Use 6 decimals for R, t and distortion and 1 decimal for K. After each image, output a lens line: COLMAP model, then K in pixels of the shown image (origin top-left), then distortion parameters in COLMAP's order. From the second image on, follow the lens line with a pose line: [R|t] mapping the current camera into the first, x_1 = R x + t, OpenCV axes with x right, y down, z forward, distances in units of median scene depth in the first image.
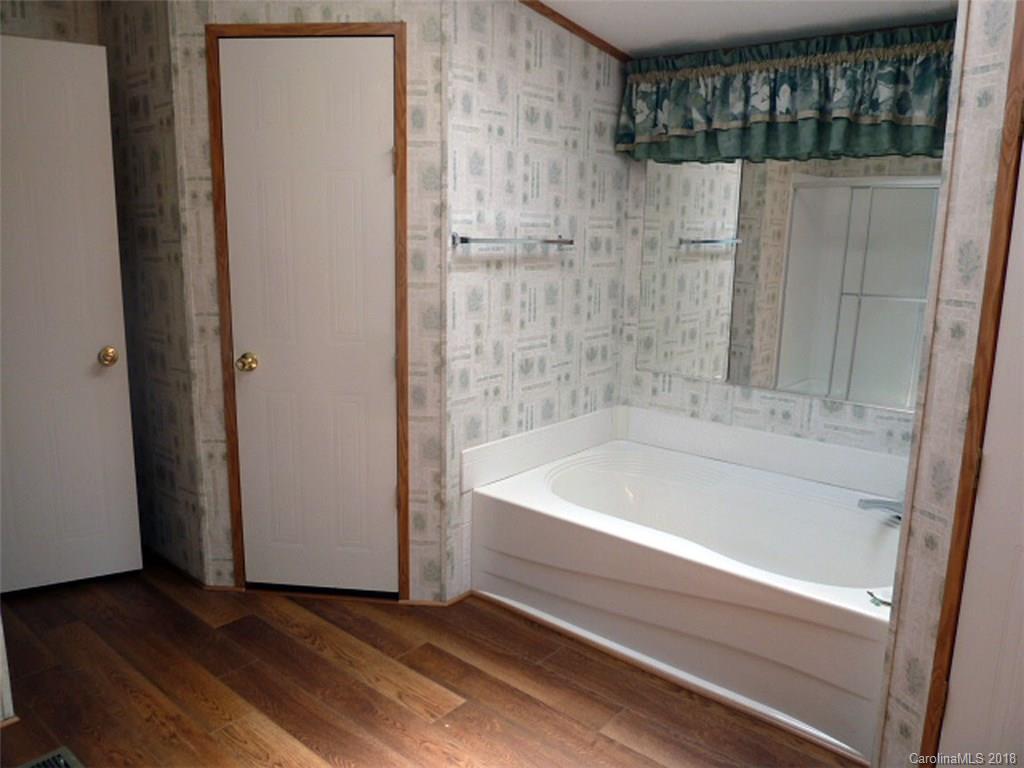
lens RADIAL K [[765.7, 0, 512.0], [0, 765.7, 384.0], [0, 0, 1]] dist [-0.033026, 0.002031]
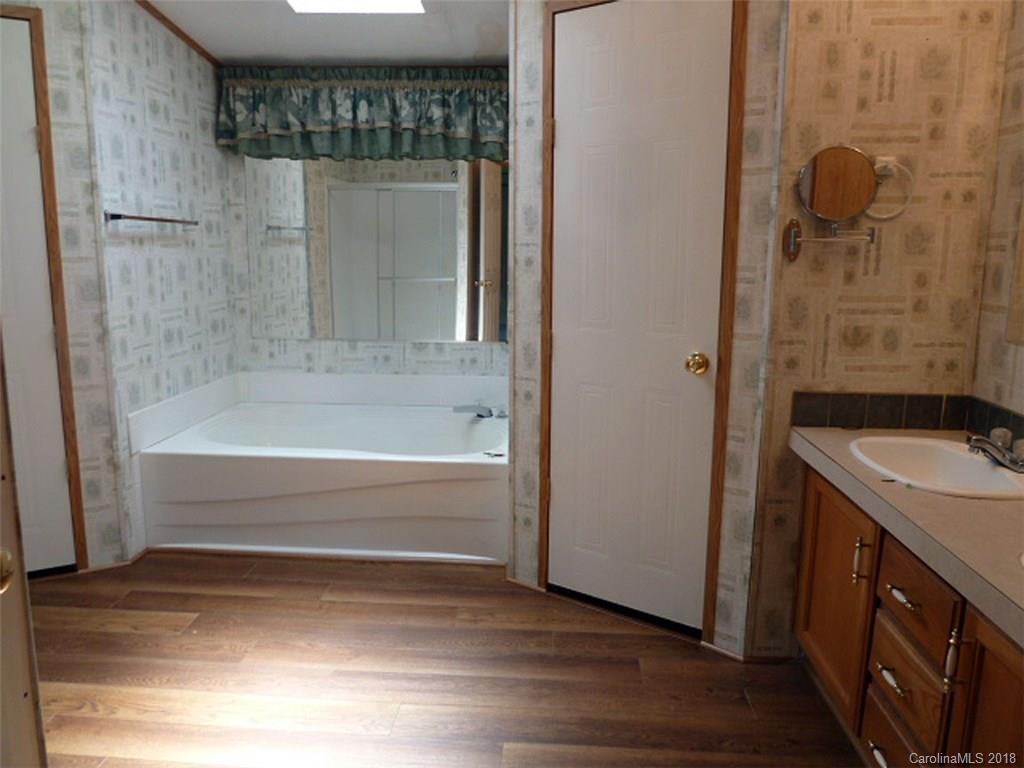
lens RADIAL K [[765.7, 0, 512.0], [0, 765.7, 384.0], [0, 0, 1]] dist [-0.033026, 0.002031]
pose [[0.798633, -0.116126, 0.590509, -0.258447], [0.123686, 0.991932, 0.027789, 0.081165], [-0.588972, 0.050844, 0.806553, -0.174112]]
